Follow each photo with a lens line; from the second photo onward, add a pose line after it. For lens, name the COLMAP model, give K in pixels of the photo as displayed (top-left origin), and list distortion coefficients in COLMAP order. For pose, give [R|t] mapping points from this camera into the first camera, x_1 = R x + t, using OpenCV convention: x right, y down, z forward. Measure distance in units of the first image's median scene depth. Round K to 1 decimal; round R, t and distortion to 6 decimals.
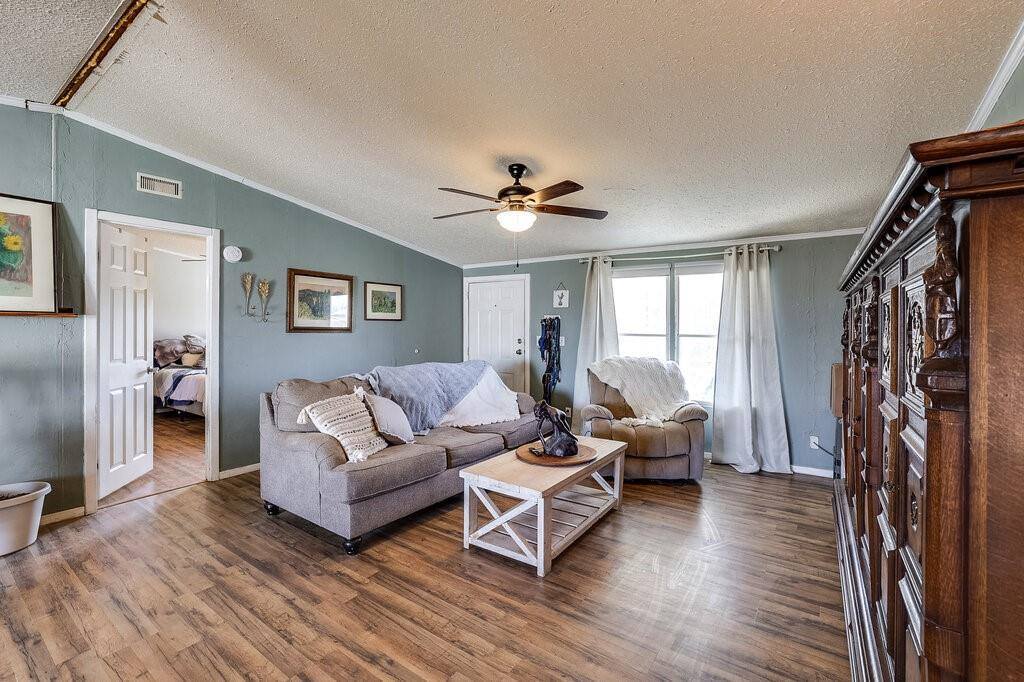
lens RADIAL K [[450.6, 0, 516.2], [0, 450.6, 325.9], [0, 0, 1]] dist [-0.040919, 0.014578]
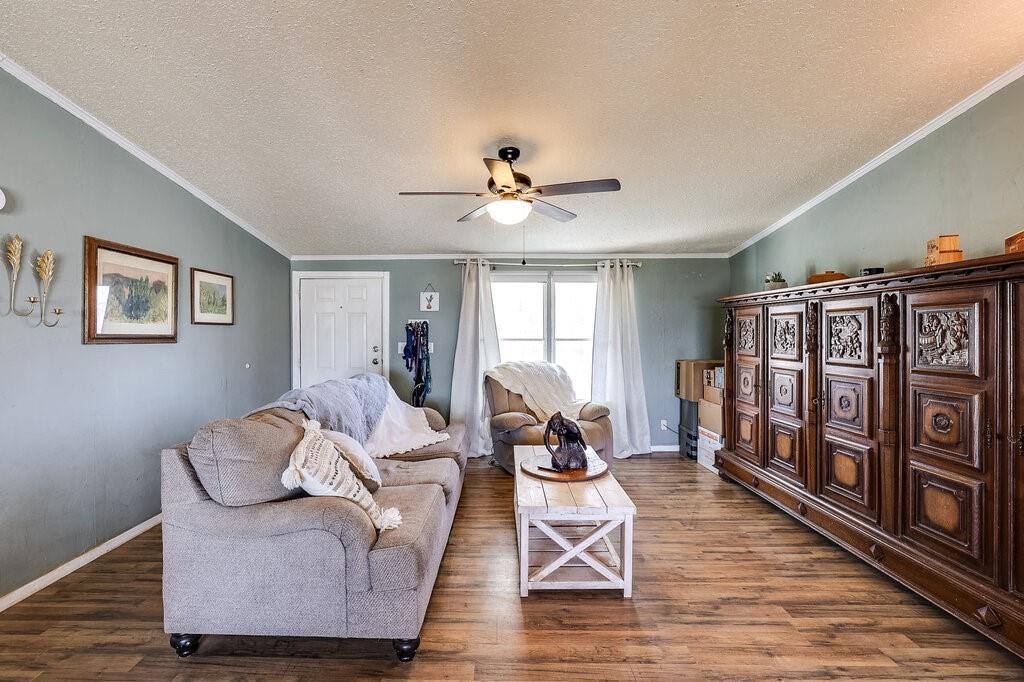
lens RADIAL K [[454.1, 0, 499.5], [0, 454.1, 332.1], [0, 0, 1]] dist [-0.042442, 0.021799]
pose [[0.831511, -0.006248, 0.555474, -0.382889], [0.005184, 0.999980, 0.003488, -0.000603], [-0.555485, -0.000021, 0.831527, 0.203166]]
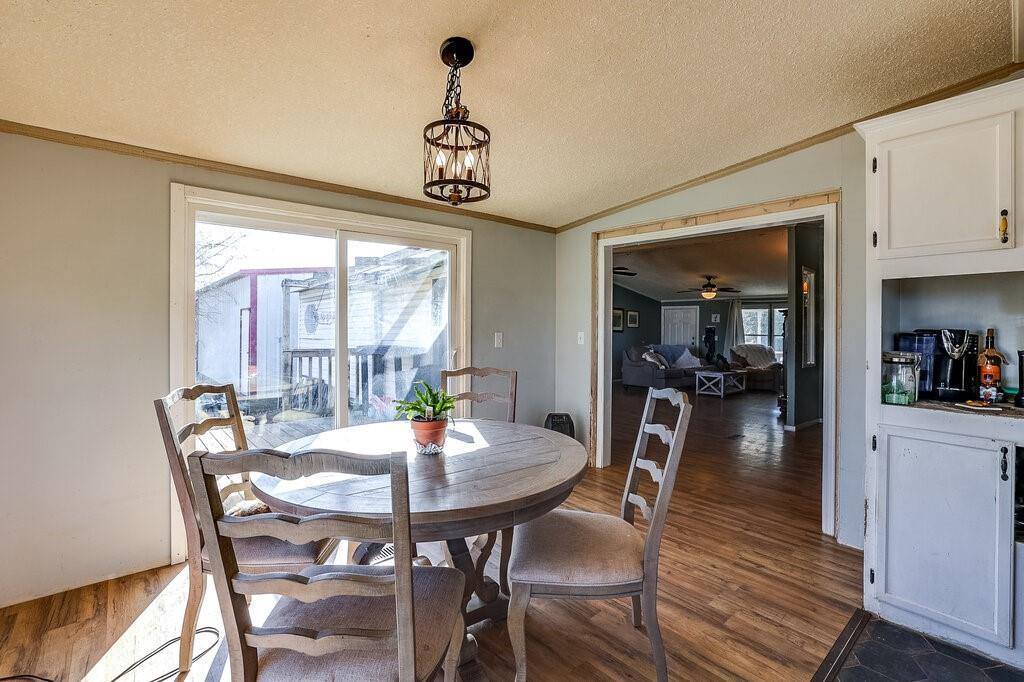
lens RADIAL K [[454.1, 0, 499.5], [0, 454.1, 332.1], [0, 0, 1]] dist [-0.042442, 0.021799]
pose [[0.962790, 0.012654, -0.269953, -0.398666], [-0.013599, 0.999906, -0.001631, 0.028707], [0.269907, 0.005241, 0.962872, -1.704098]]
